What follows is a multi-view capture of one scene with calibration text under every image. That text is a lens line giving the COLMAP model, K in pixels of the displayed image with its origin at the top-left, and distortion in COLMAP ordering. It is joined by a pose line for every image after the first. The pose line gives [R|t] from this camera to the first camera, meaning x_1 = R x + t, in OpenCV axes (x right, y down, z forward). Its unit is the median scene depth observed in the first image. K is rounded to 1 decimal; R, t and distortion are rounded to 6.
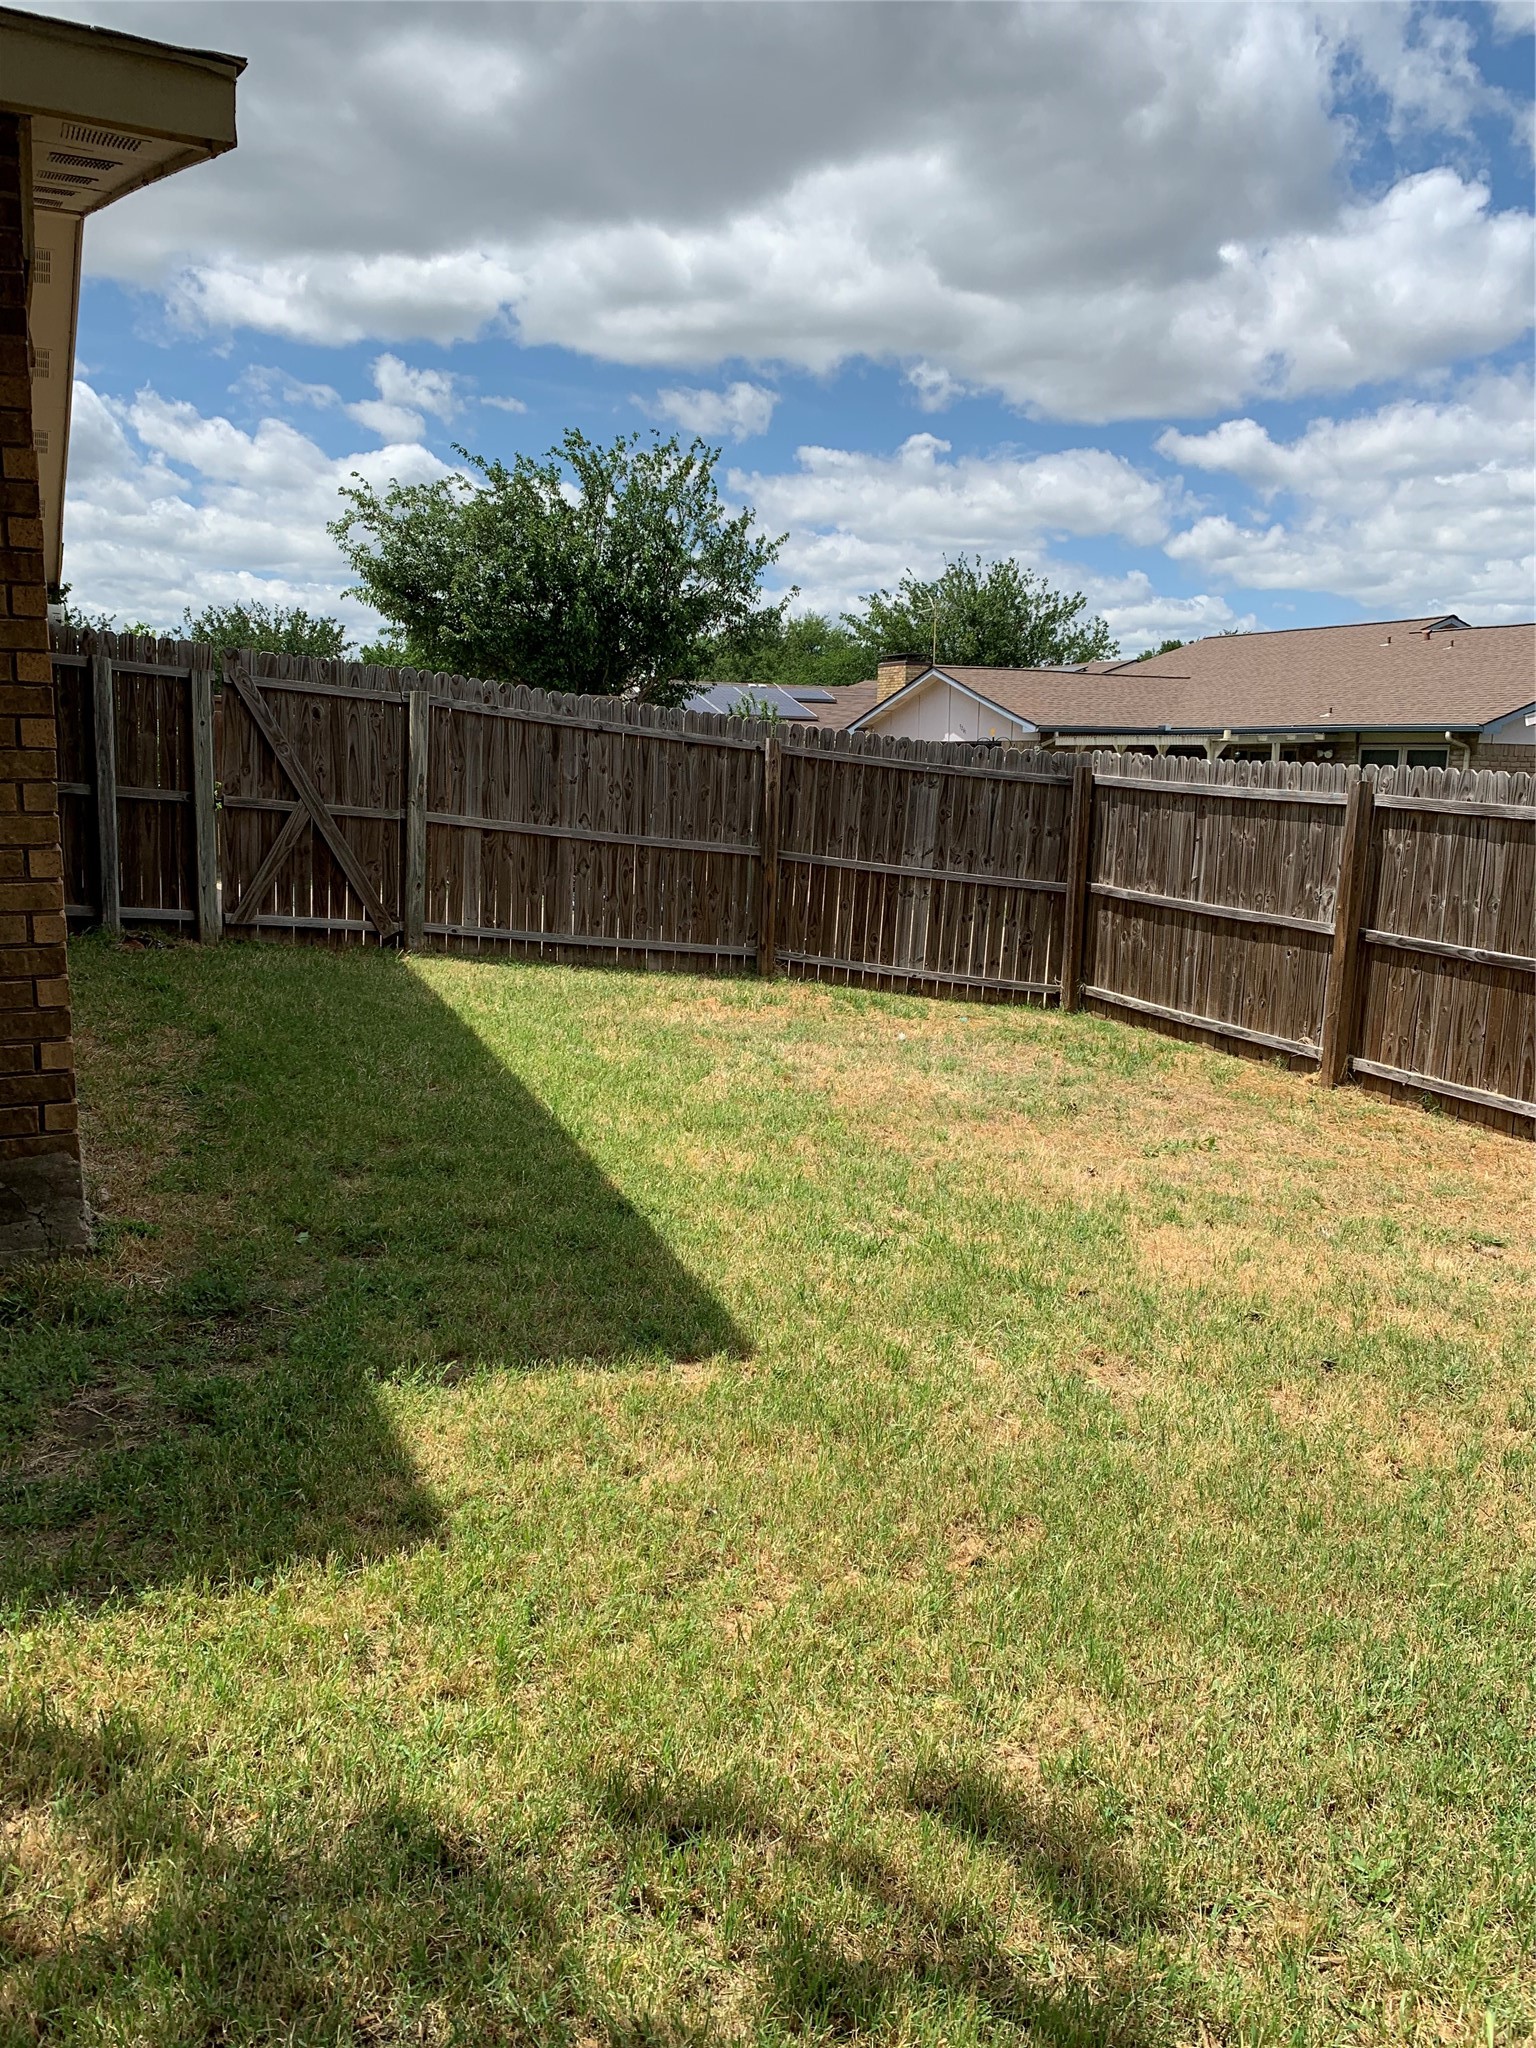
lens RADIAL K [[1552.0, 0, 770.8], [0, 1552.0, 1029.5], [0, 0, 1]] dist [0.045172, -0.030295]
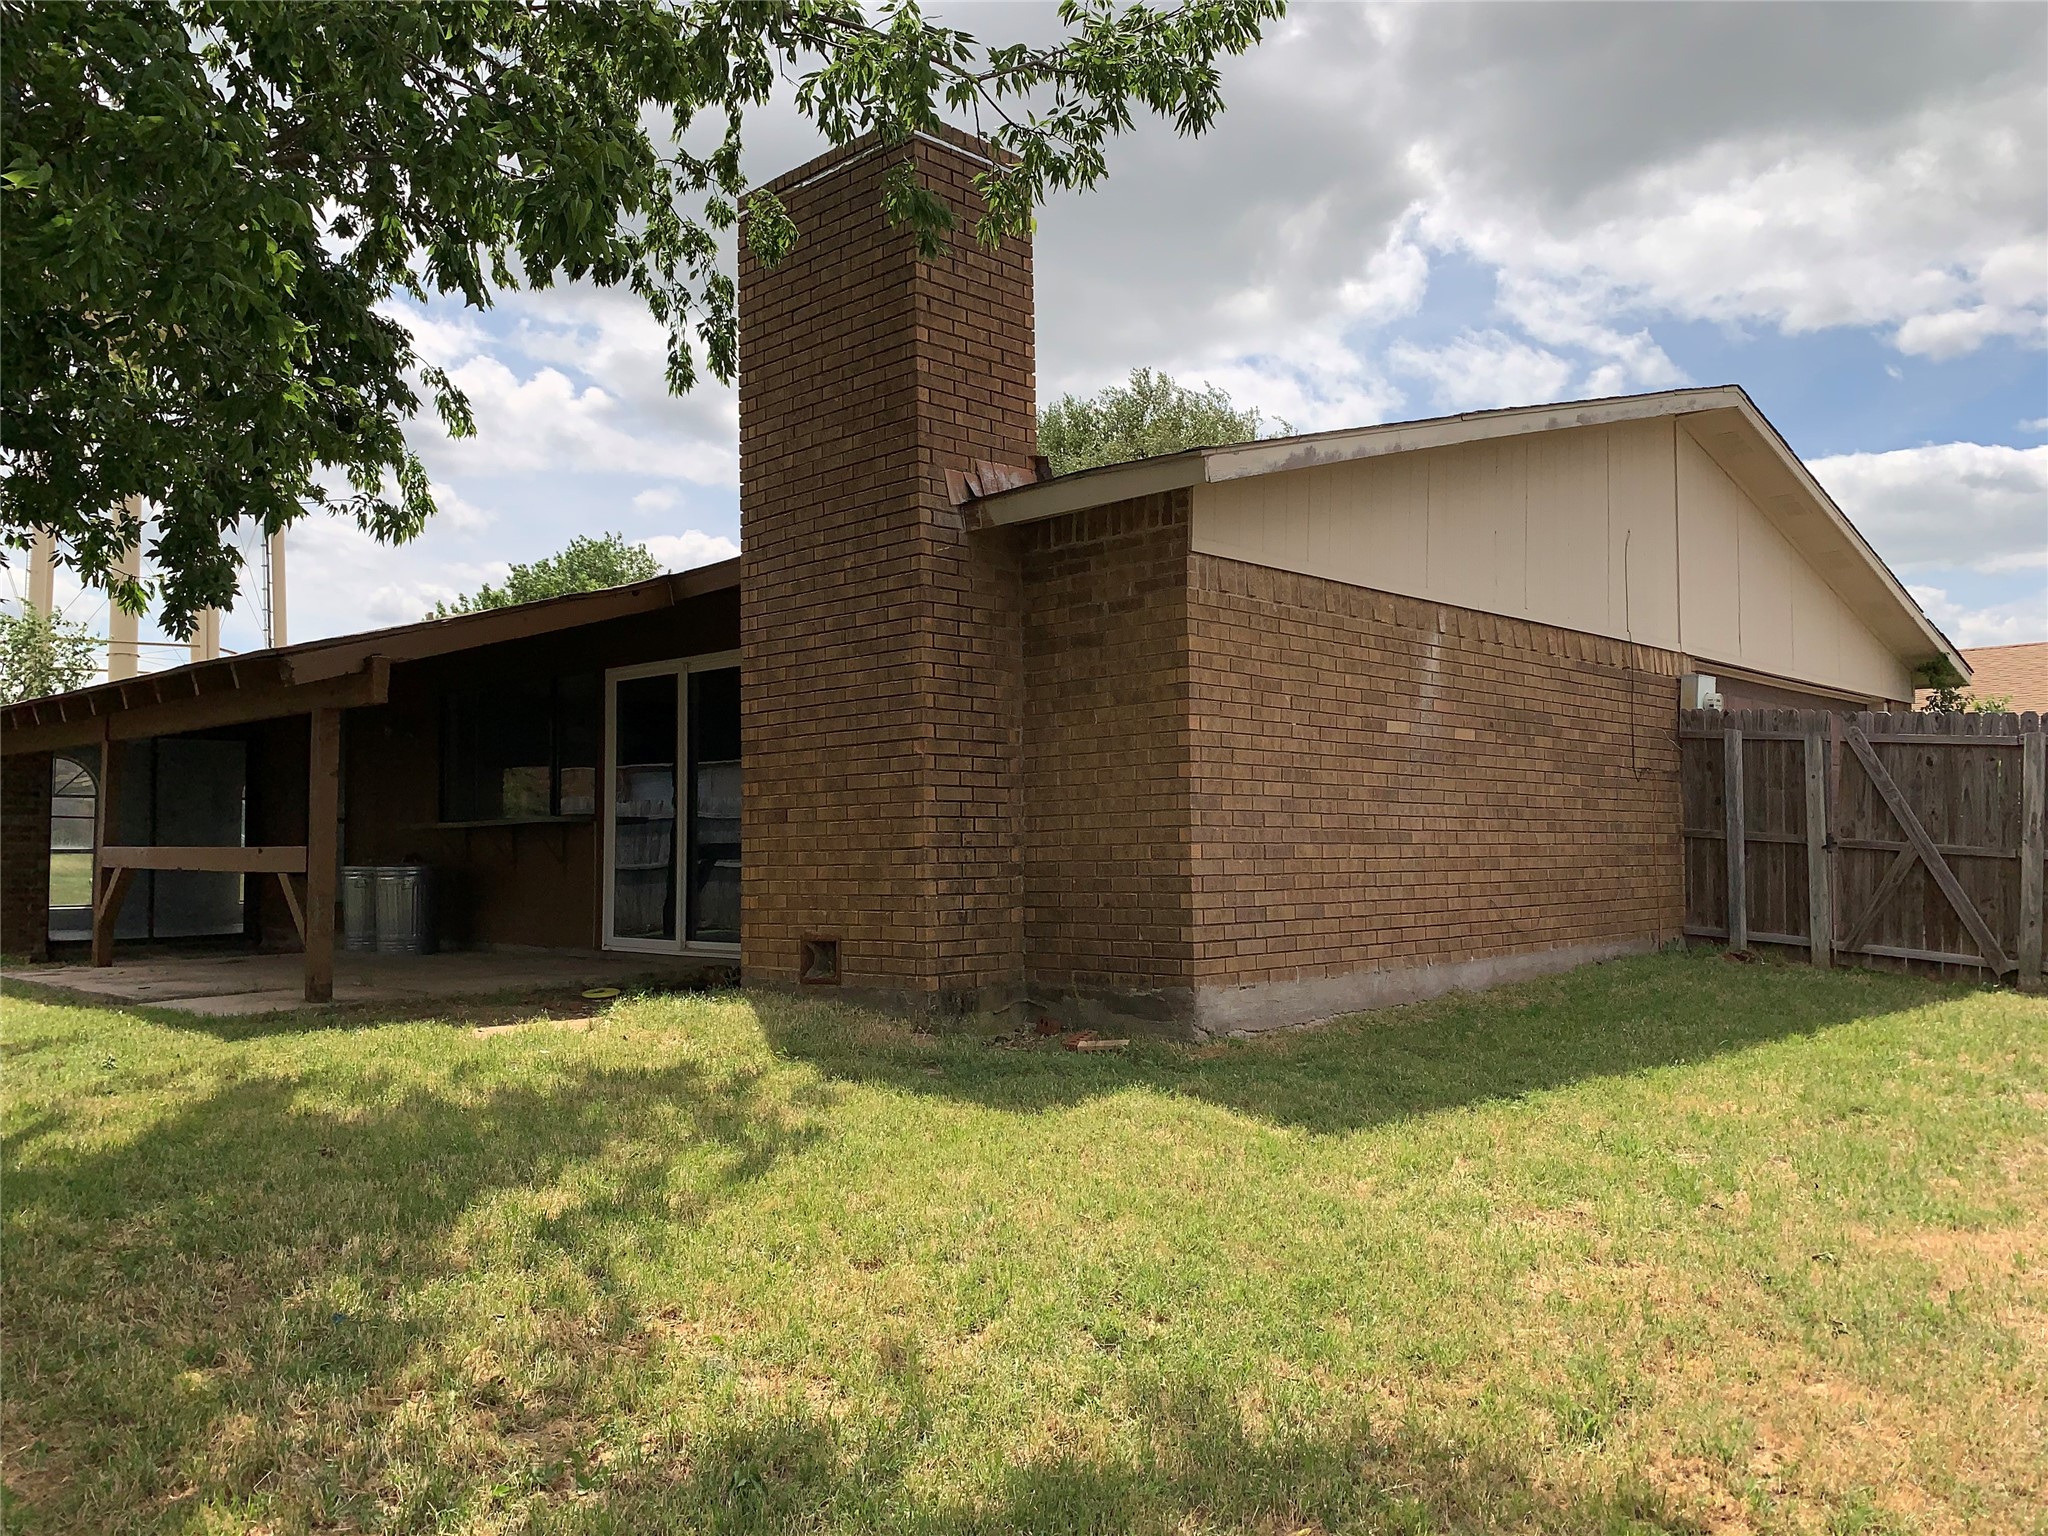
lens RADIAL K [[1552.0, 0, 1034.9], [0, 1552.0, 768.1], [0, 0, 1]] dist [0.045172, -0.030295]
pose [[0.317905, -0.076193, -0.945056, 0.546453], [-0.152092, 0.979759, -0.130153, 0.039023], [0.935844, 0.185112, 0.299882, 0.090740]]
